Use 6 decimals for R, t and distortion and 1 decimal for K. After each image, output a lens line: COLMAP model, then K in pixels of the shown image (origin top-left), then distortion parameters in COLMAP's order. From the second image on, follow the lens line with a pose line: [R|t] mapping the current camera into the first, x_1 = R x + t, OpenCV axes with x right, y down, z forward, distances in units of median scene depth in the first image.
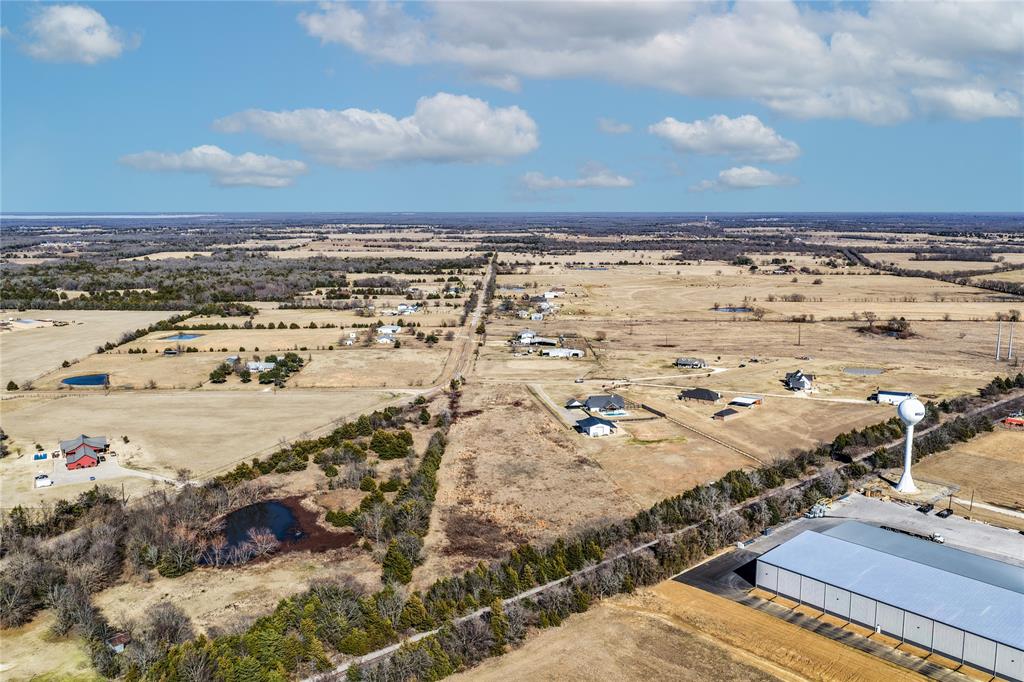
lens RADIAL K [[794.4, 0, 513.6], [0, 794.4, 336.3], [0, 0, 1]] dist [0.000758, 0.007653]
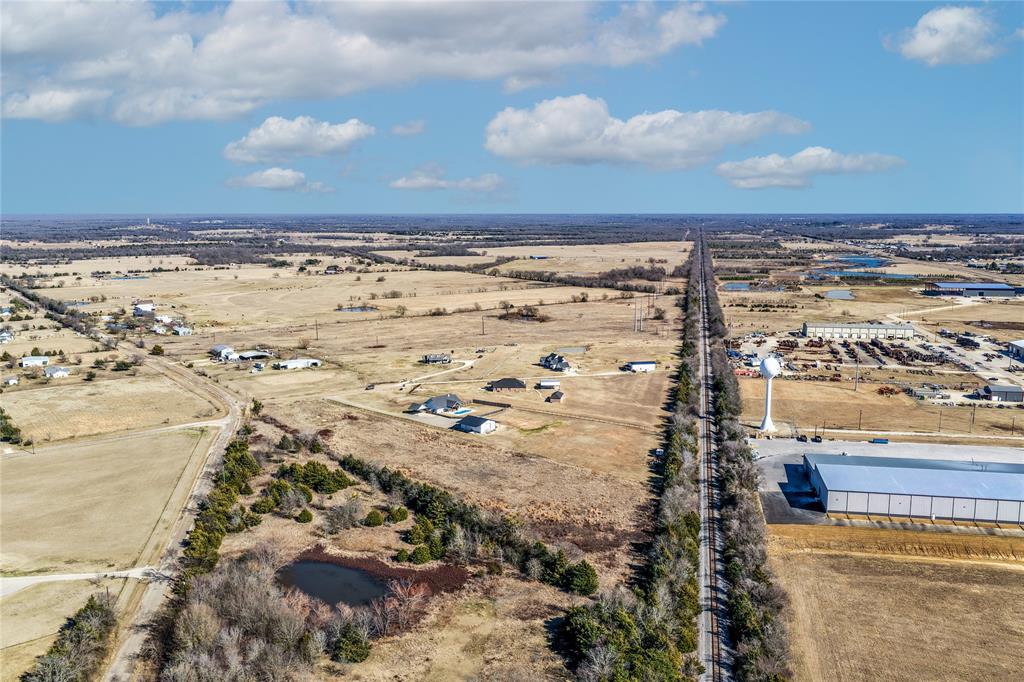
lens RADIAL K [[794.4, 0, 513.4], [0, 794.4, 345.9], [0, 0, 1]] dist [0.000758, 0.007653]
pose [[0.819706, -0.097634, 0.564402, -0.392478], [0.092158, 0.995008, 0.038277, -0.019368], [-0.565322, 0.020638, 0.824612, 0.123210]]
